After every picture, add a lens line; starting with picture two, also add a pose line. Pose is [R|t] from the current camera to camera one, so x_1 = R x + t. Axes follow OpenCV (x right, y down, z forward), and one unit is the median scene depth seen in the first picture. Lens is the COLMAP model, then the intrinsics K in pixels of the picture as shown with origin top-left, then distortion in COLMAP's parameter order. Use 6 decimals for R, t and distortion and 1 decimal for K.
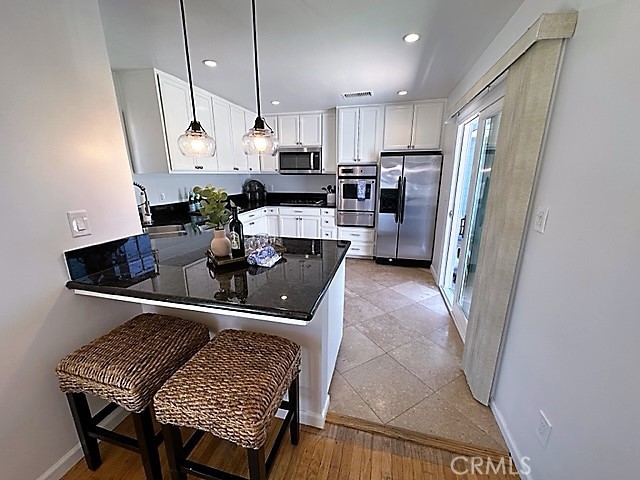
lens RADIAL K [[255.4, 0, 320.1], [0, 255.4, 240.8], [0, 0, 1]] dist [-0.002283, 0.000238]
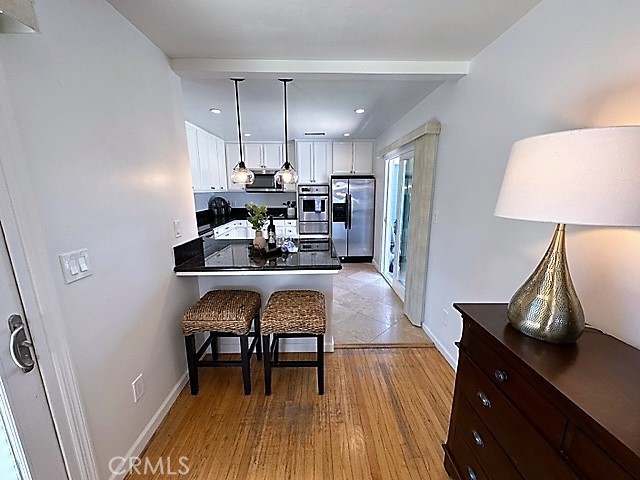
lens RADIAL K [[255.4, 0, 320.1], [0, 255.4, 240.8], [0, 0, 1]] dist [-0.002283, 0.000238]
pose [[0.963460, -0.053044, 0.262549, -0.170182], [0.067994, 0.996522, -0.048183, 0.042467], [-0.259080, 0.064274, 0.963715, -0.213536]]
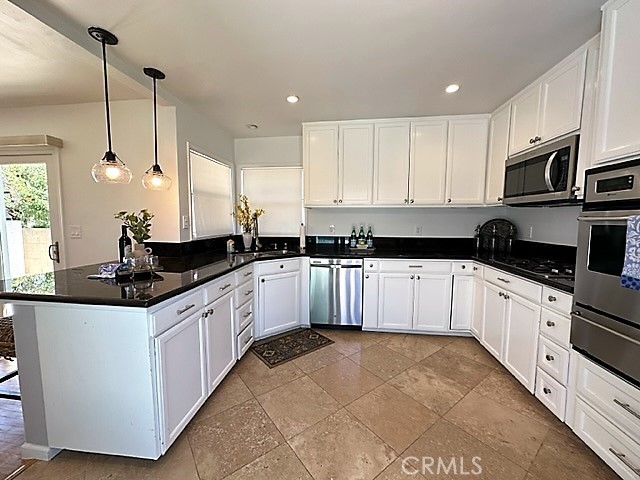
lens RADIAL K [[255.4, 0, 320.1], [0, 255.4, 240.8], [0, 0, 1]] dist [-0.002283, 0.000238]
pose [[0.125329, 0.088064, -0.988199, 0.373272], [-0.254993, 0.965451, 0.053697, -0.136741], [0.958786, 0.245254, 0.143455, 0.643174]]
